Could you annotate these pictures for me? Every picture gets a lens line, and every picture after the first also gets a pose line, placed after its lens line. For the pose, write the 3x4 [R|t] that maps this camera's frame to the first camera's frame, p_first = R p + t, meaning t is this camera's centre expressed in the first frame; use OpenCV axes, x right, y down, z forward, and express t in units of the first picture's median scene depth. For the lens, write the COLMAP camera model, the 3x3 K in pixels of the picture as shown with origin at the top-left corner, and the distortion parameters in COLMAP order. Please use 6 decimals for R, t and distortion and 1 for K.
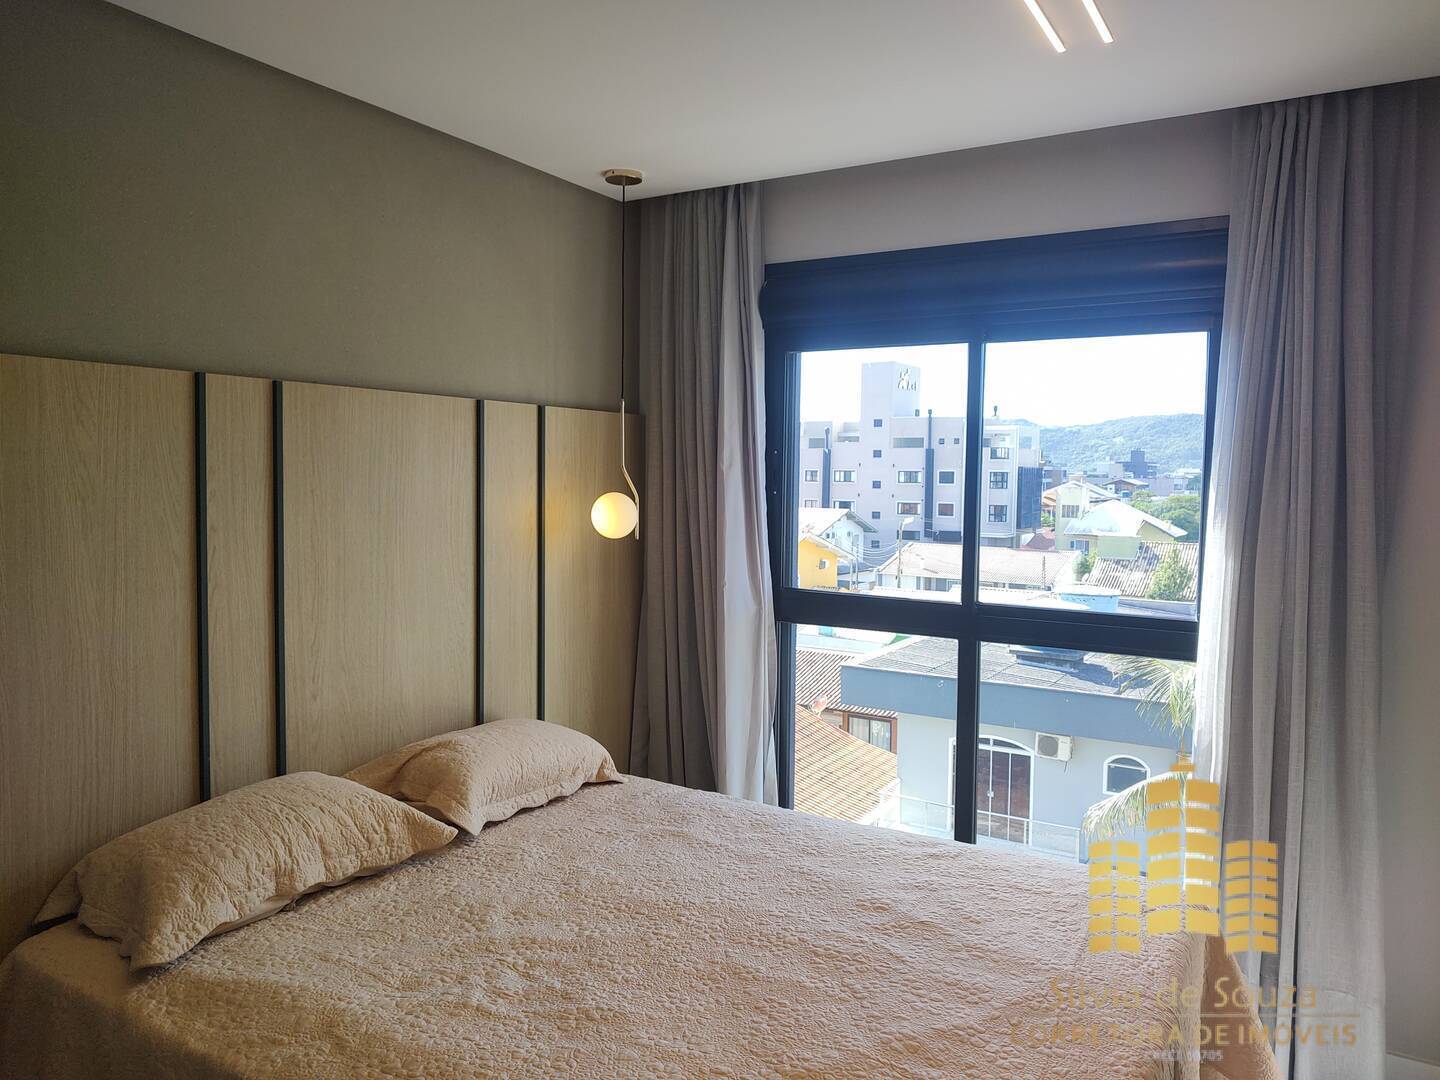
lens RADIAL K [[1028.3, 0, 719.8], [0, 1028.3, 534.3], [0, 0, 1]] dist [0.001712, 0.003629]
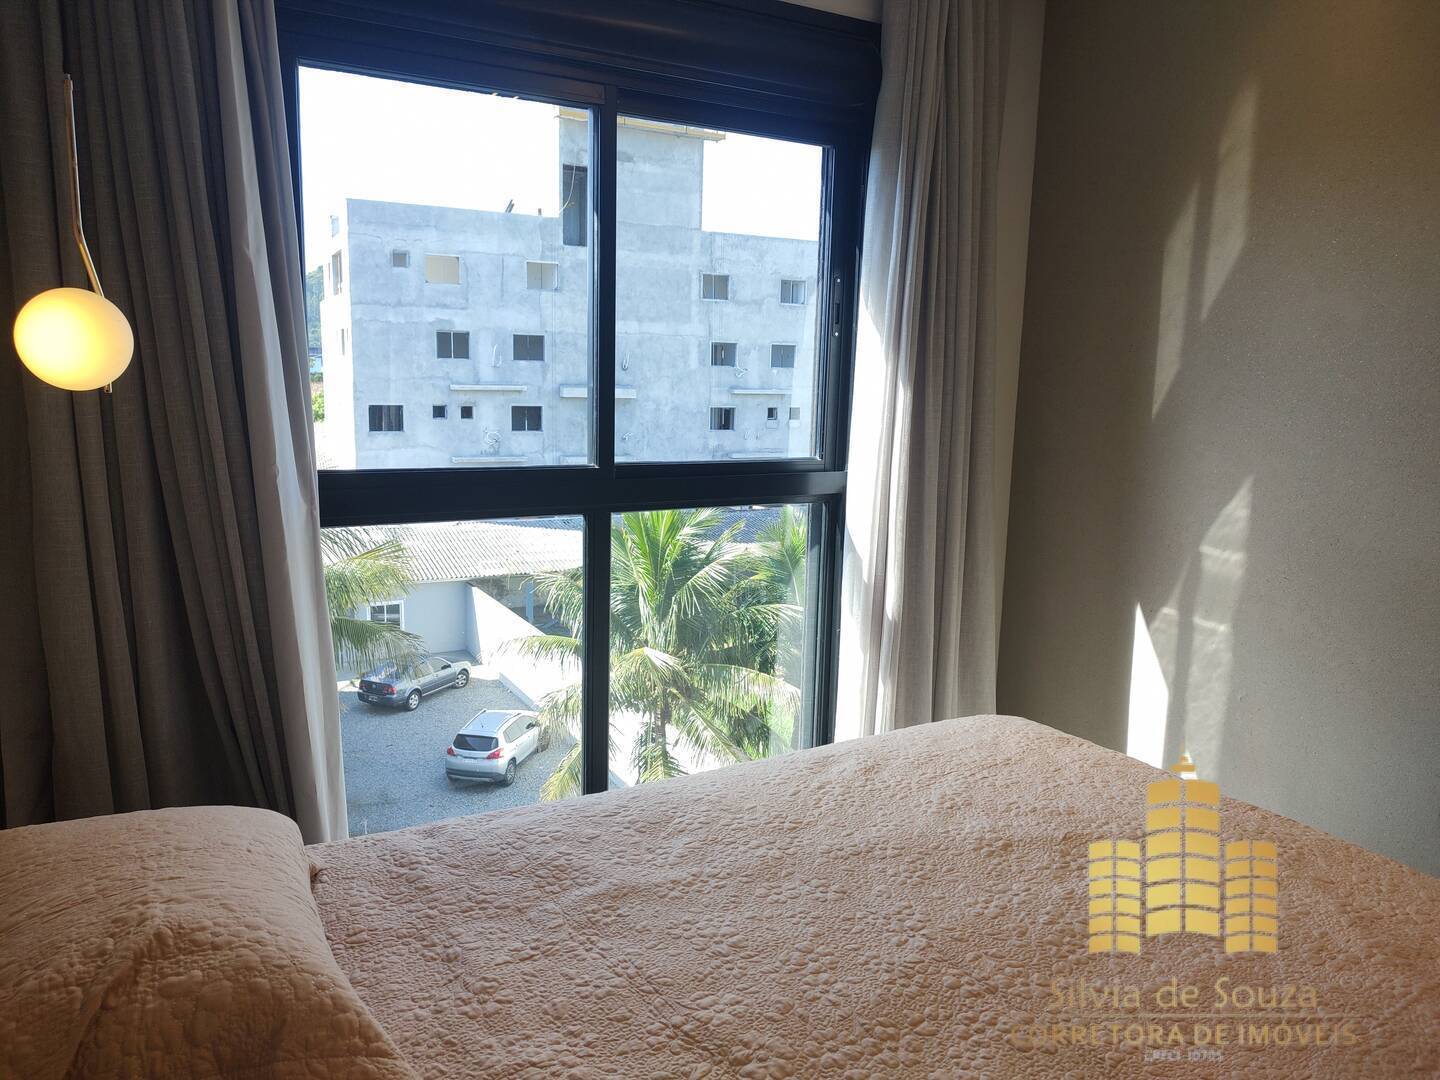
lens RADIAL K [[1028.3, 0, 719.8], [0, 1028.3, 534.3], [0, 0, 1]] dist [0.001712, 0.003629]
pose [[0.497274, -0.142174, 0.855865, -0.277993], [0.036683, 0.989045, 0.142984, 0.008209], [-0.866818, -0.039706, 0.497042, 0.394355]]
